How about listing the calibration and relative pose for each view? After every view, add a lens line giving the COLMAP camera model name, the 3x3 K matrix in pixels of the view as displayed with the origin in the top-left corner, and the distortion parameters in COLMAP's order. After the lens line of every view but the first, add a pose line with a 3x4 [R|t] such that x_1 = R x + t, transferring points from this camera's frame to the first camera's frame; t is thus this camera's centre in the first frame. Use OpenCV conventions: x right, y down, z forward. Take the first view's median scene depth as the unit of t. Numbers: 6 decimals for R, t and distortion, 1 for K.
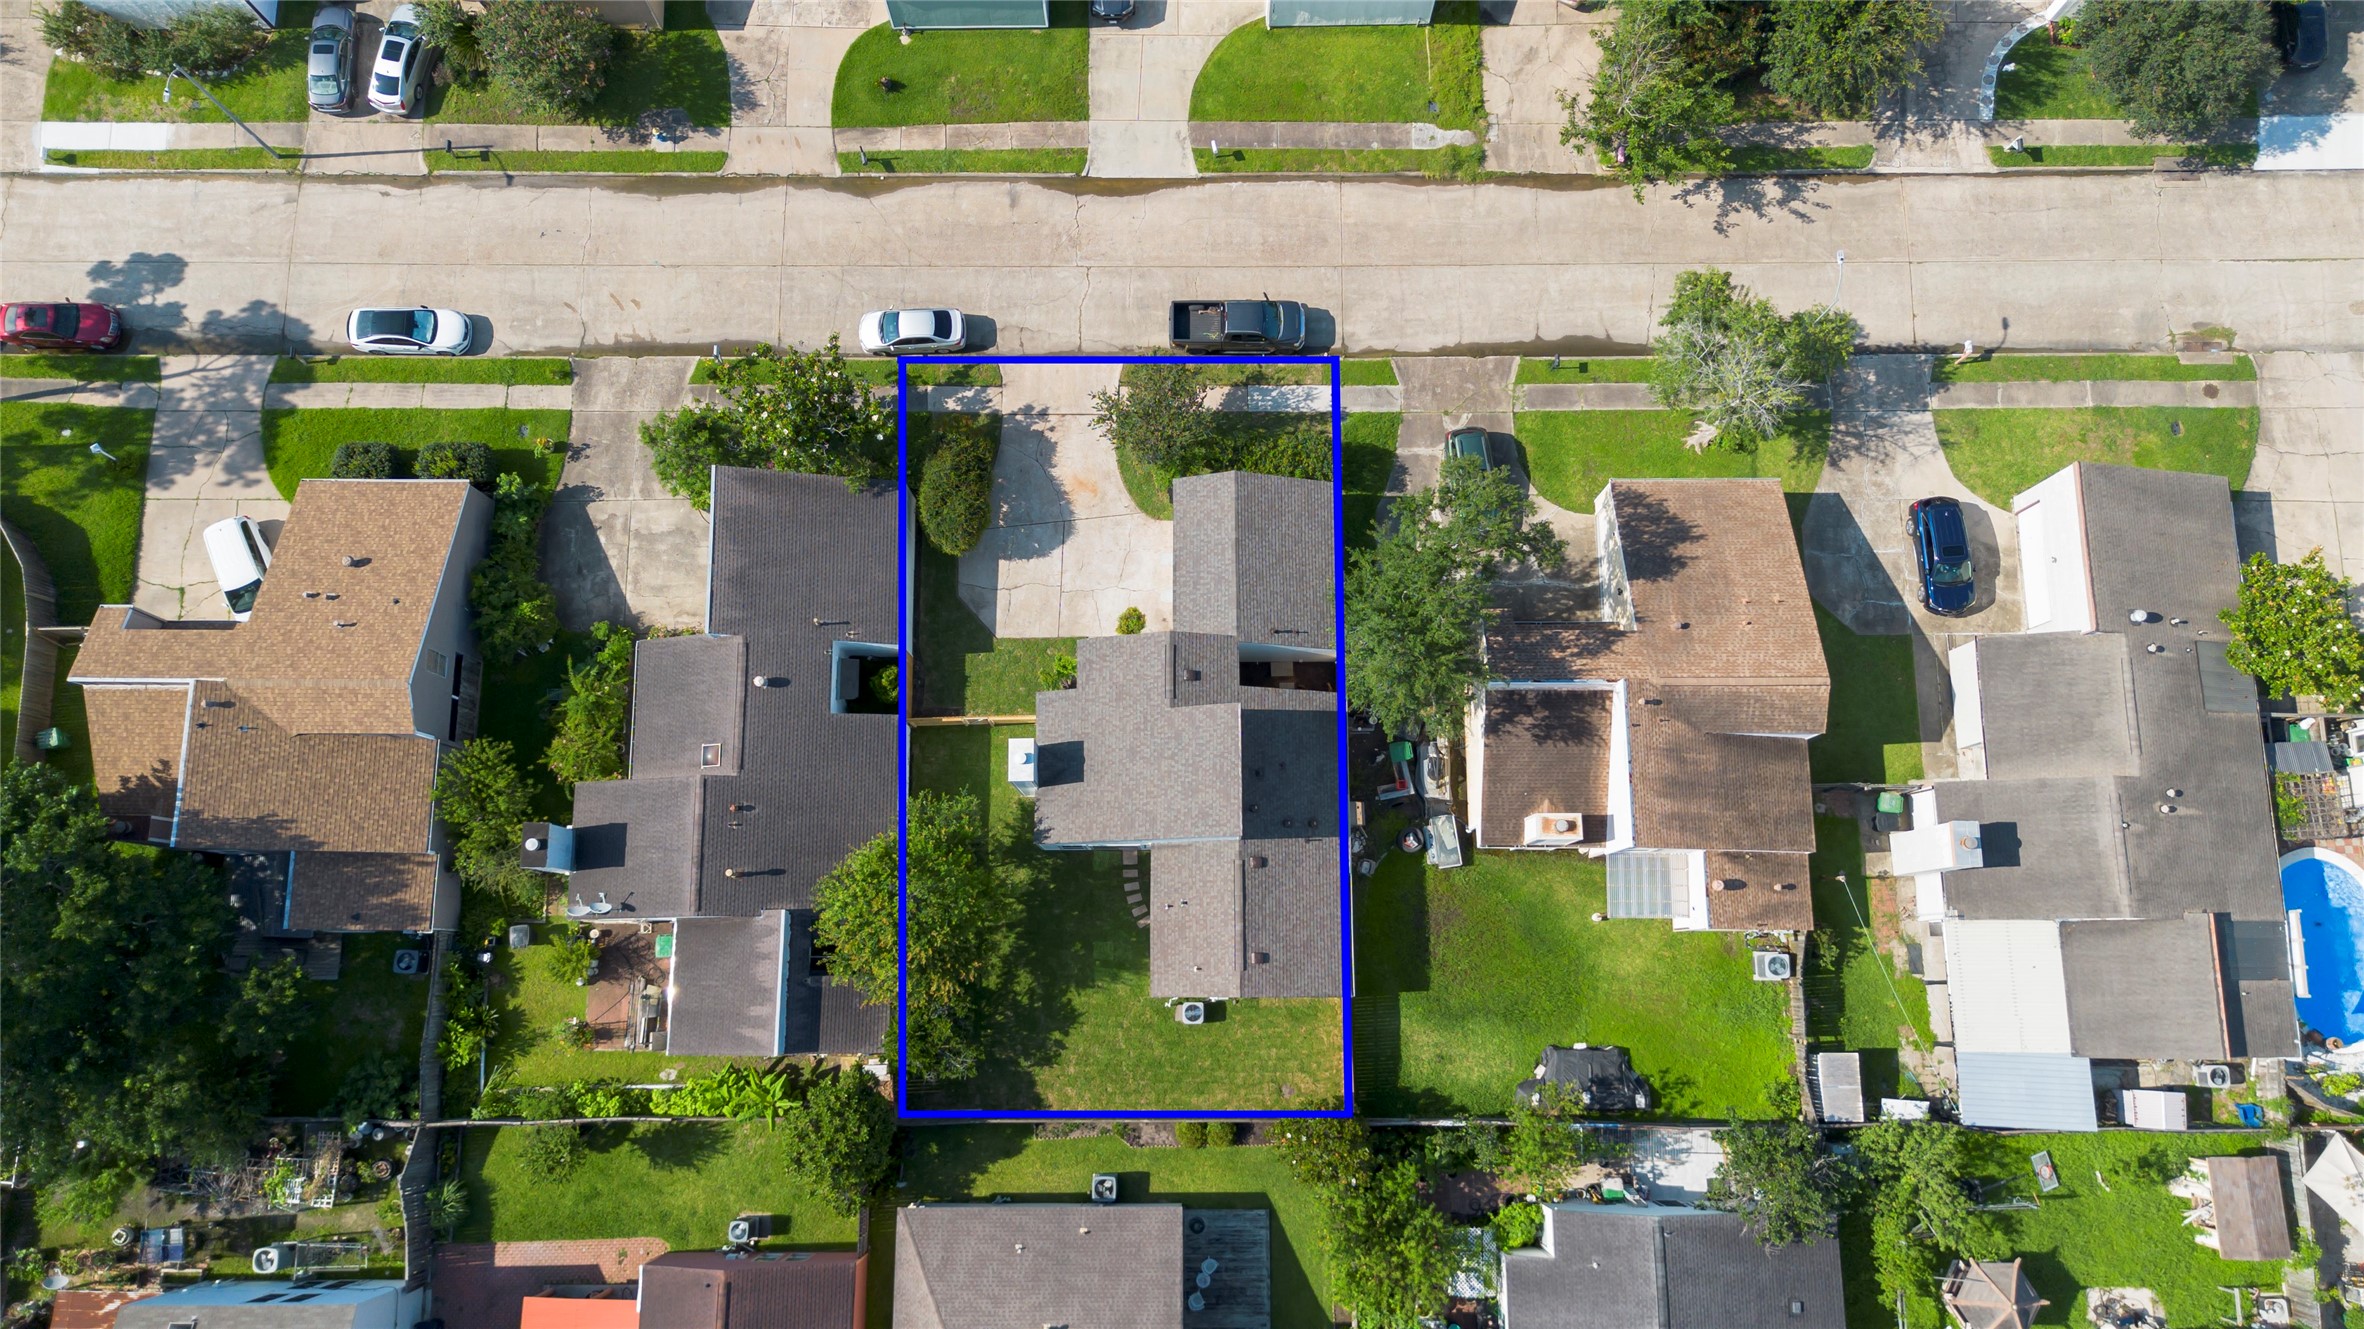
lens RADIAL K [[1661.6, 0, 1175.9], [0, 1661.6, 664.9], [0, 0, 1]] dist [0.063063, -0.053691]
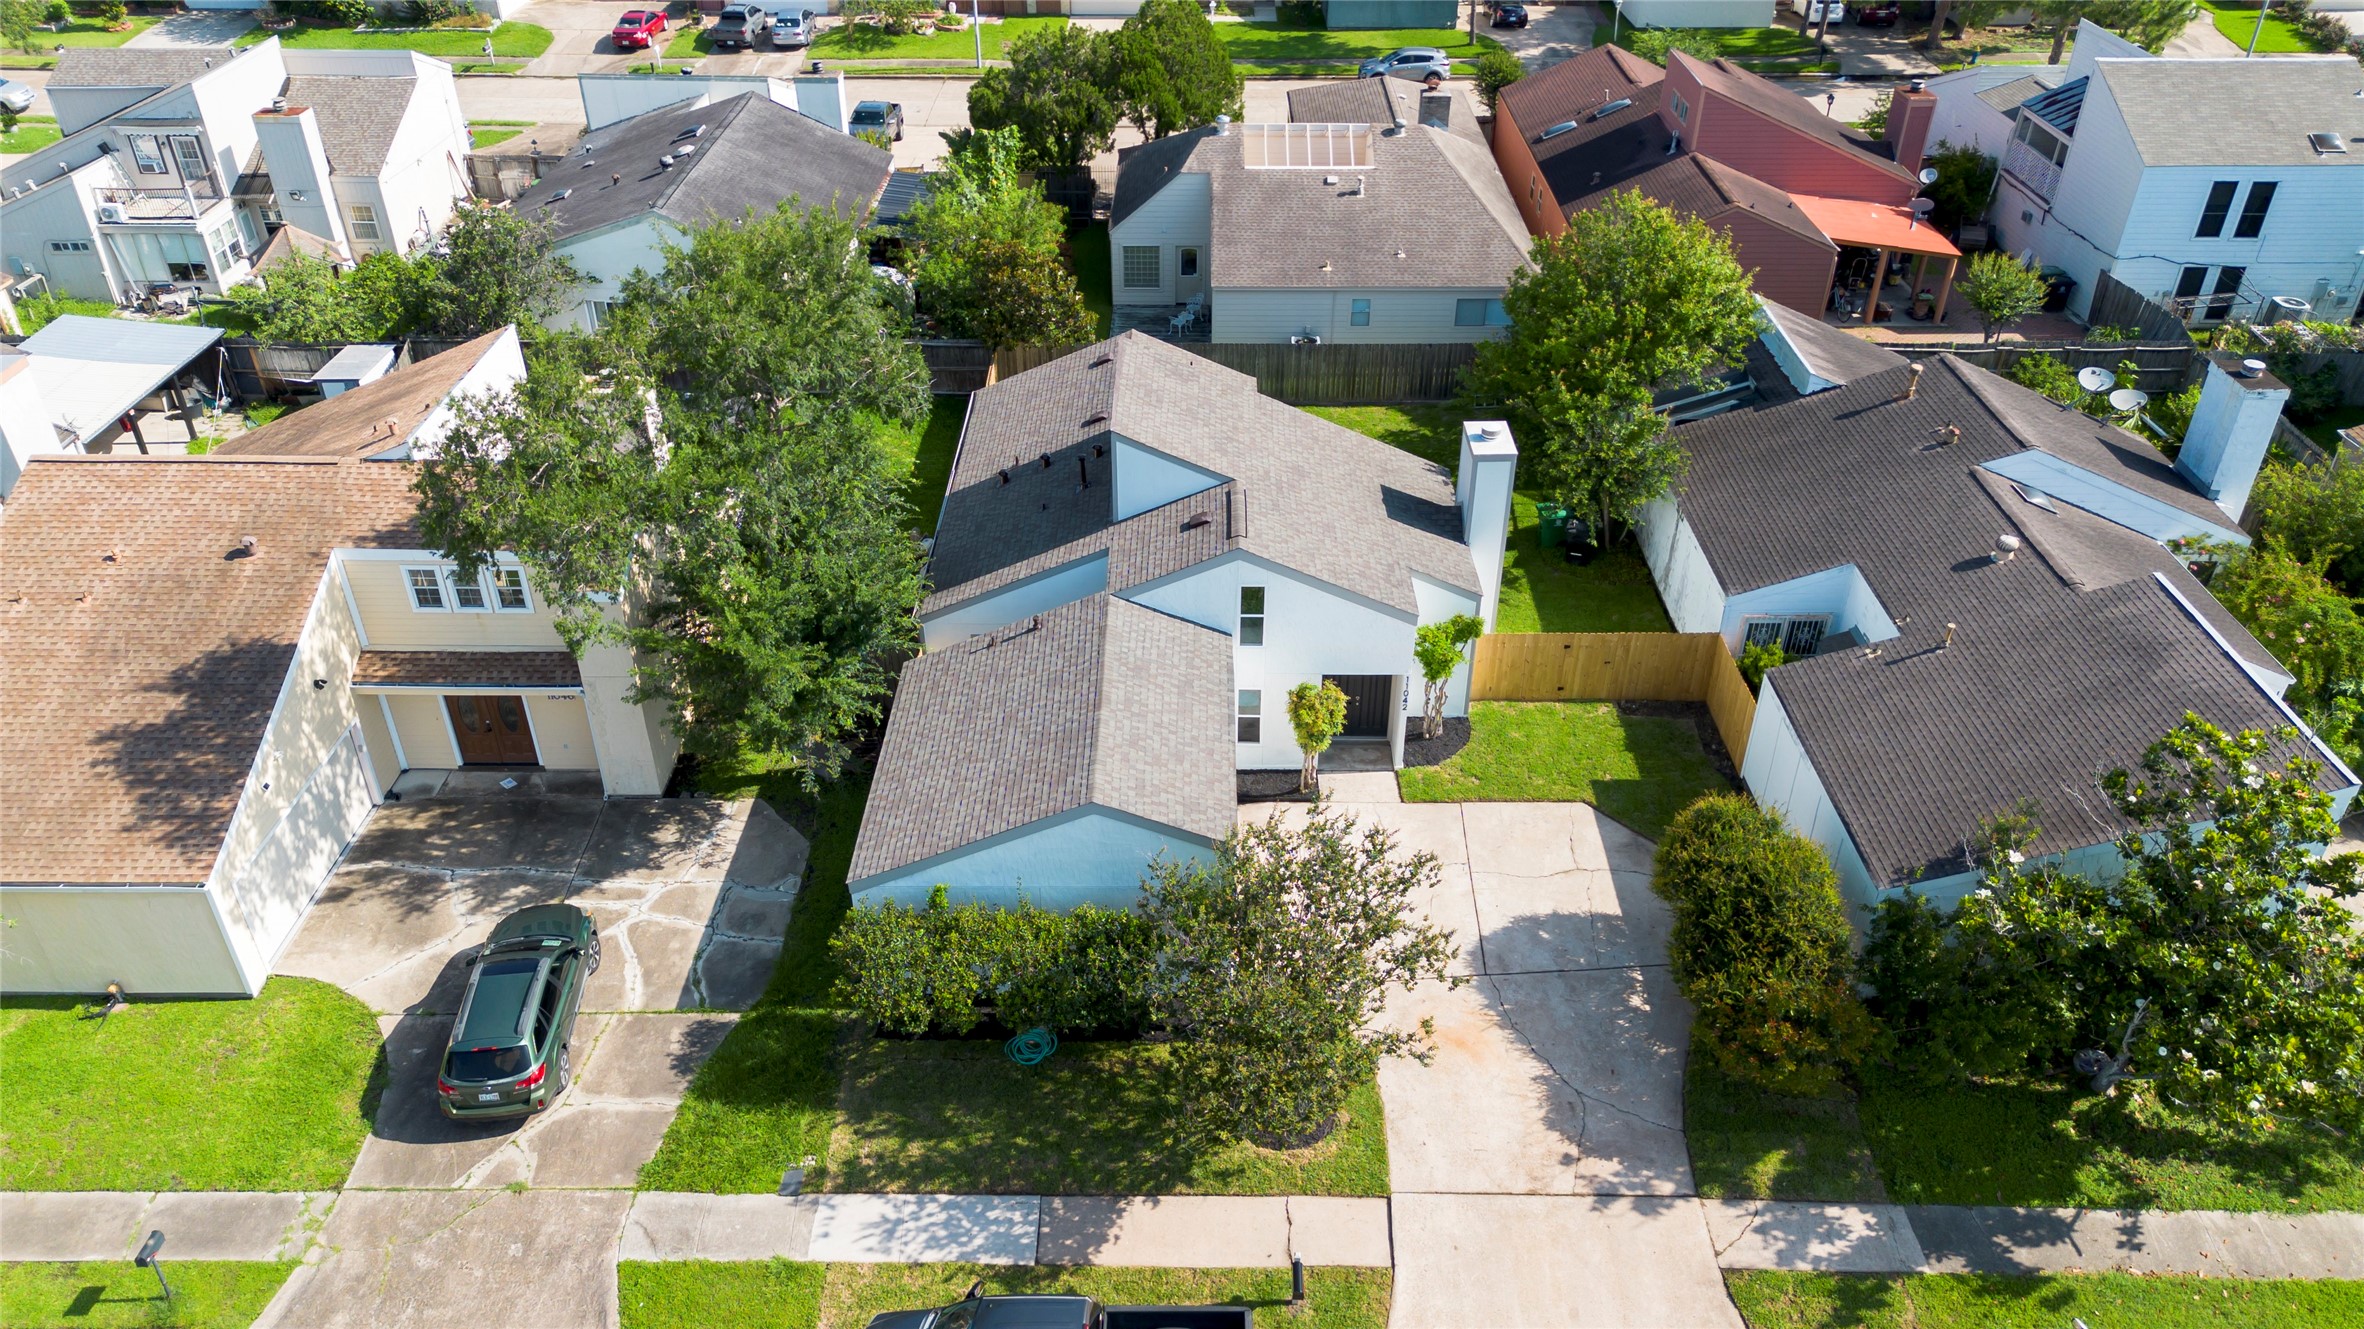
lens RADIAL K [[1661.6, 0, 1175.5], [0, 1661.6, 666.1], [0, 0, 1]] dist [0.063063, -0.053691]
pose [[-0.999677, 0.010977, 0.022923, 0.004297], [0.017167, -0.373439, 0.927496, -0.455028], [0.018741, 0.927590, 0.373130, 0.748933]]
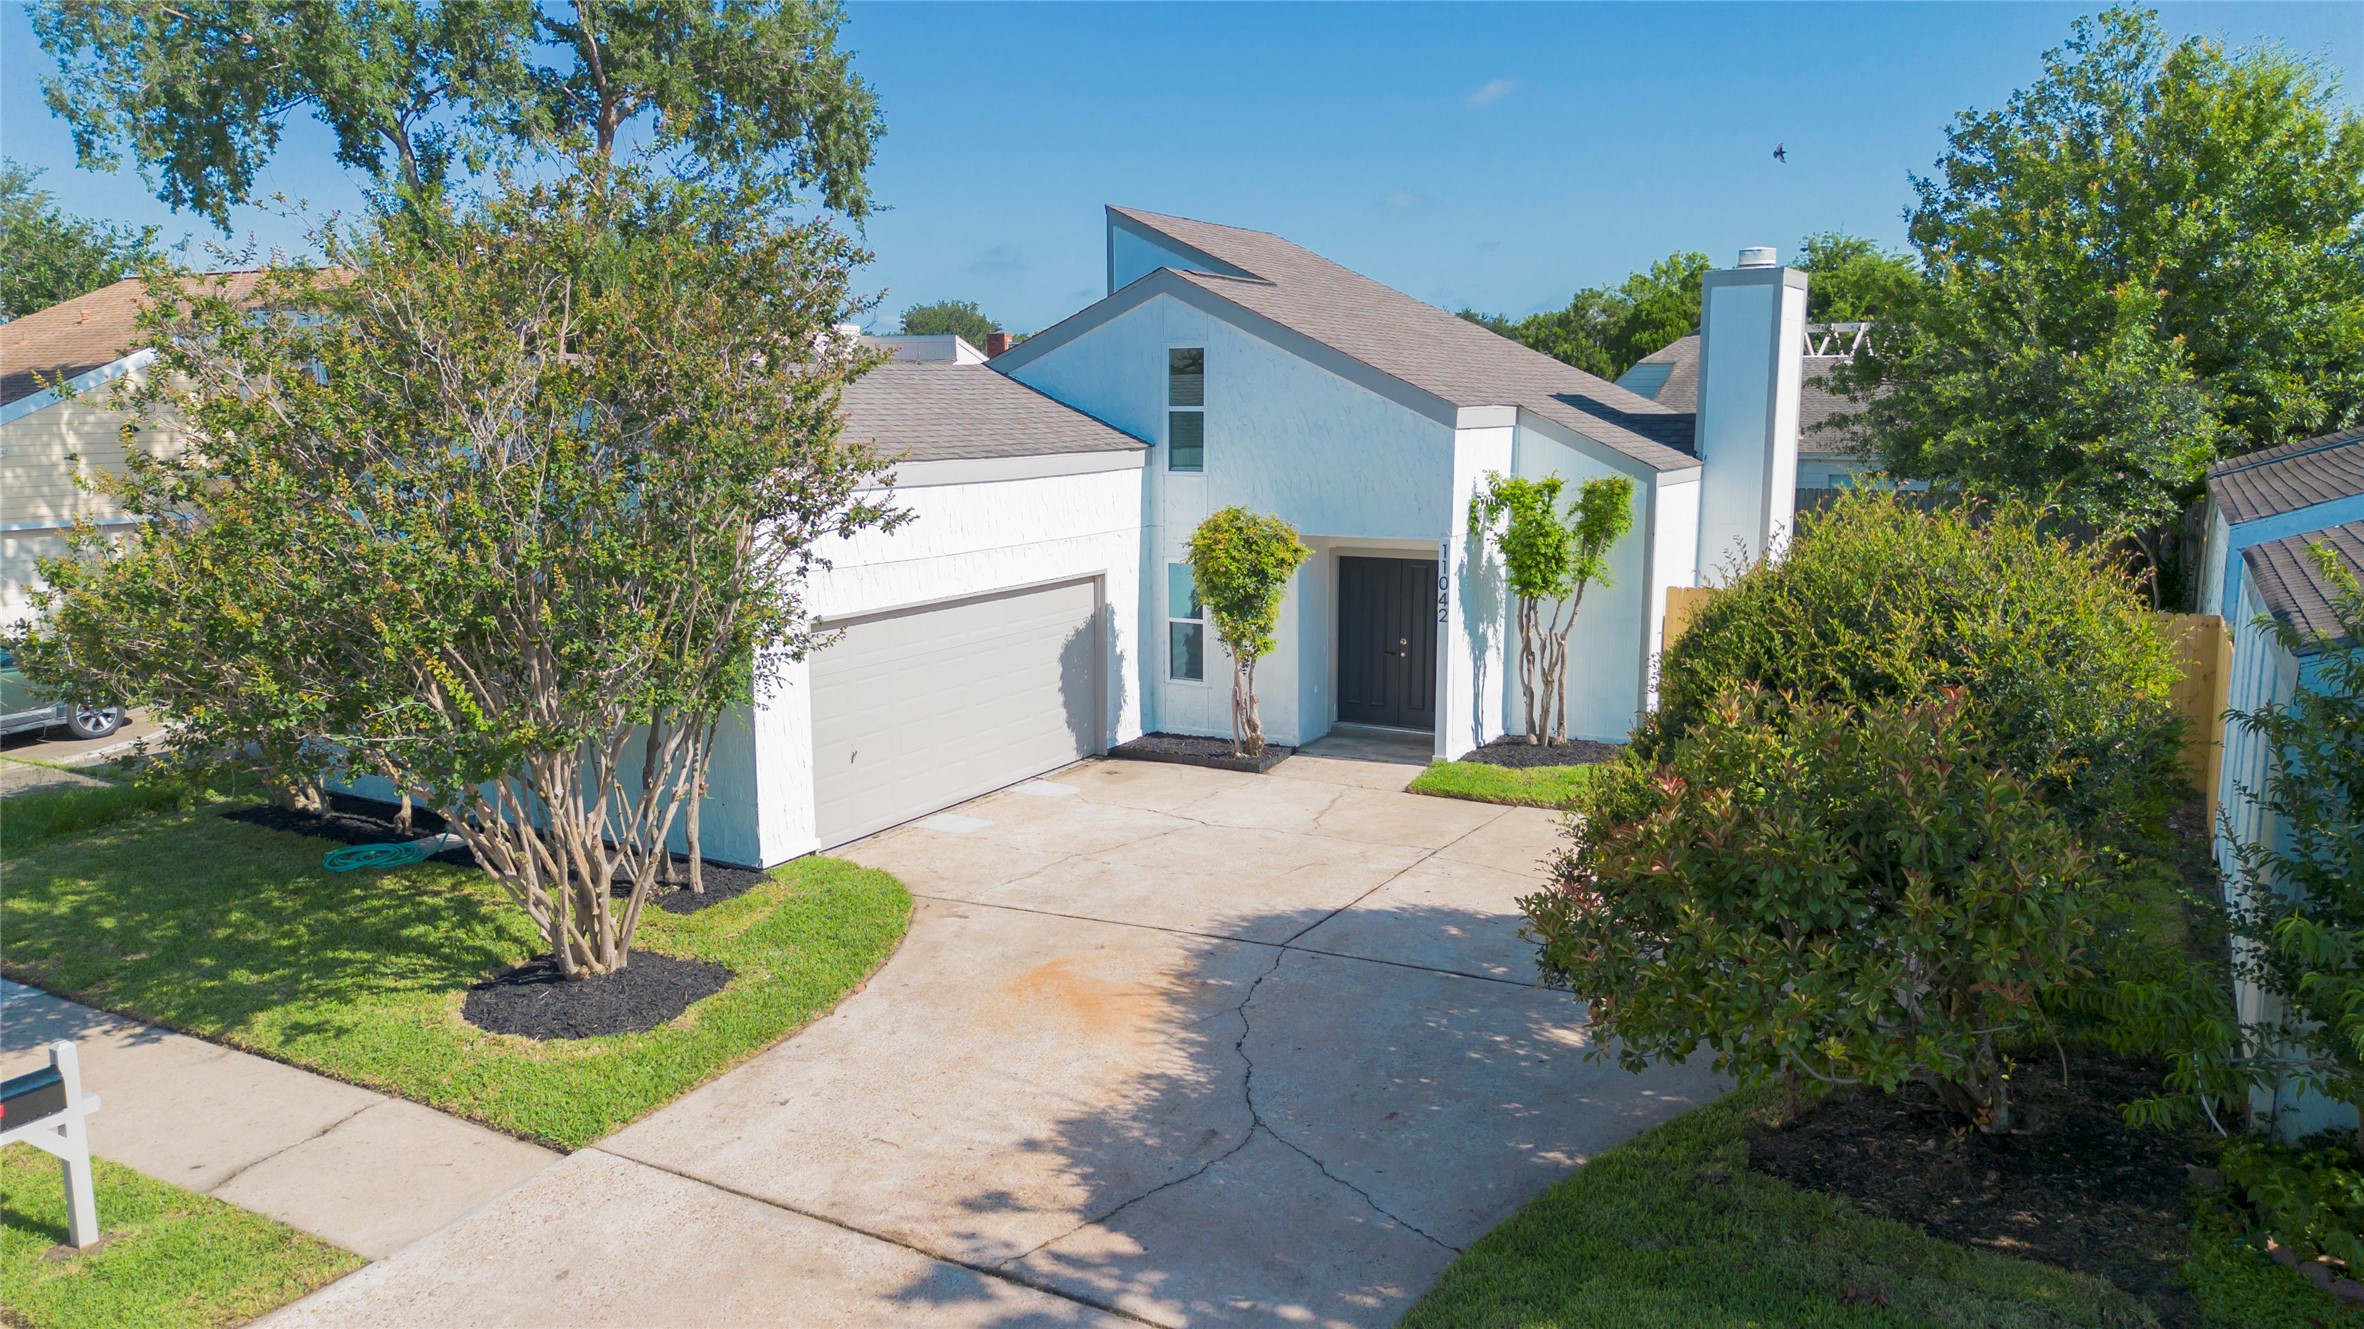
lens RADIAL K [[1661.6, 0, 1173.6], [0, 1661.6, 667.7], [0, 0, 1]] dist [0.063063, -0.053691]
pose [[-0.865898, -0.063578, 0.496164, -0.141909], [0.492669, 0.063301, 0.867911, -0.248089], [-0.086588, 0.995967, -0.023490, 0.959766]]
